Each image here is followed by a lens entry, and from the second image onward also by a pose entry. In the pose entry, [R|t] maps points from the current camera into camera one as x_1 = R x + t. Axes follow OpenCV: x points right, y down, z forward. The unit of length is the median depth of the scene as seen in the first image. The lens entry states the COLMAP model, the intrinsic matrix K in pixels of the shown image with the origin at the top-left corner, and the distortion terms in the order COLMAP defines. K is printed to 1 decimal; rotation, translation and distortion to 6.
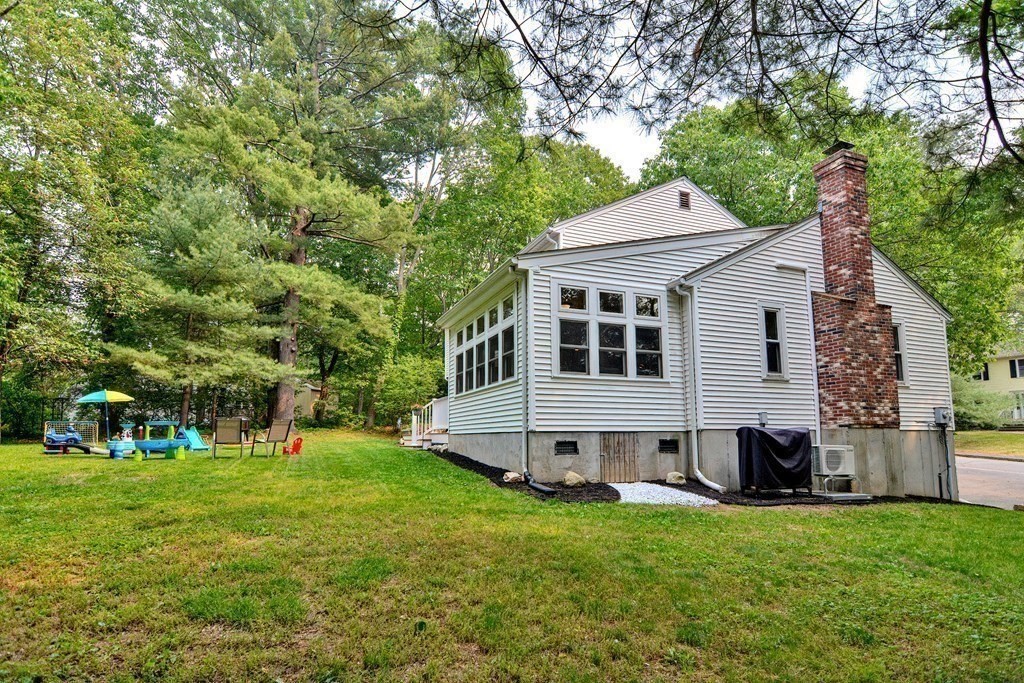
lens RADIAL K [[488.0, 0, 512.0], [0, 488.0, 341.5], [0, 0, 1]] dist [0.000362, -0.000108]
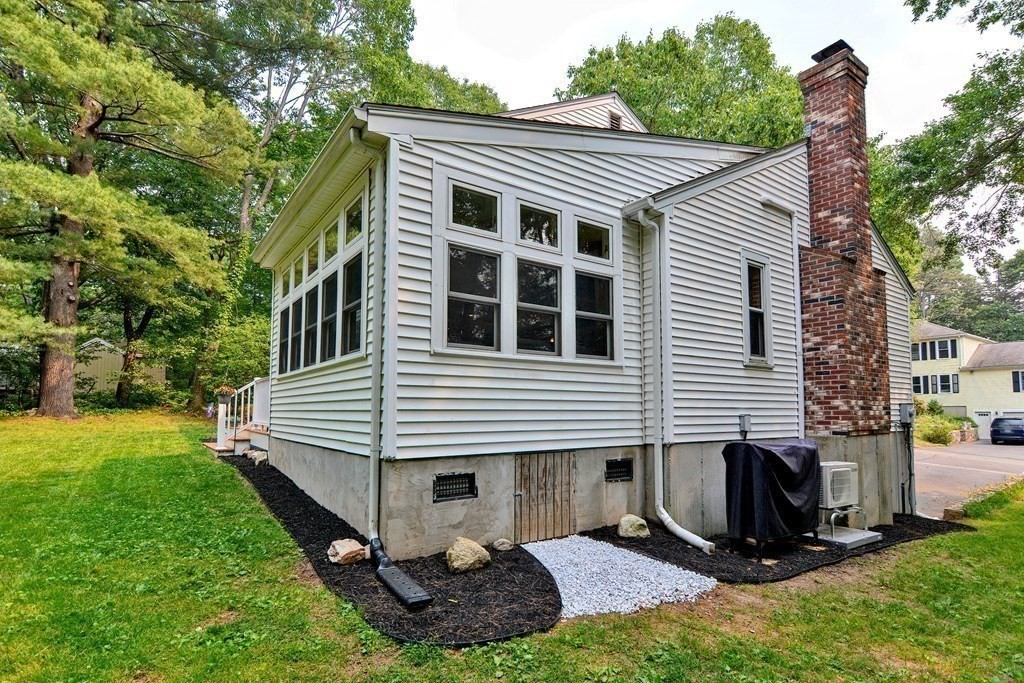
lens RADIAL K [[516.5, 0, 510.4], [0, 516.5, 414.2], [0, 0, 1]] dist [-0.000172, -0.000051]
pose [[0.975677, 0.005776, 0.219137, 0.037086], [-0.048586, 0.980488, 0.190479, 0.023184], [-0.213761, -0.196492, 0.956921, 0.371536]]
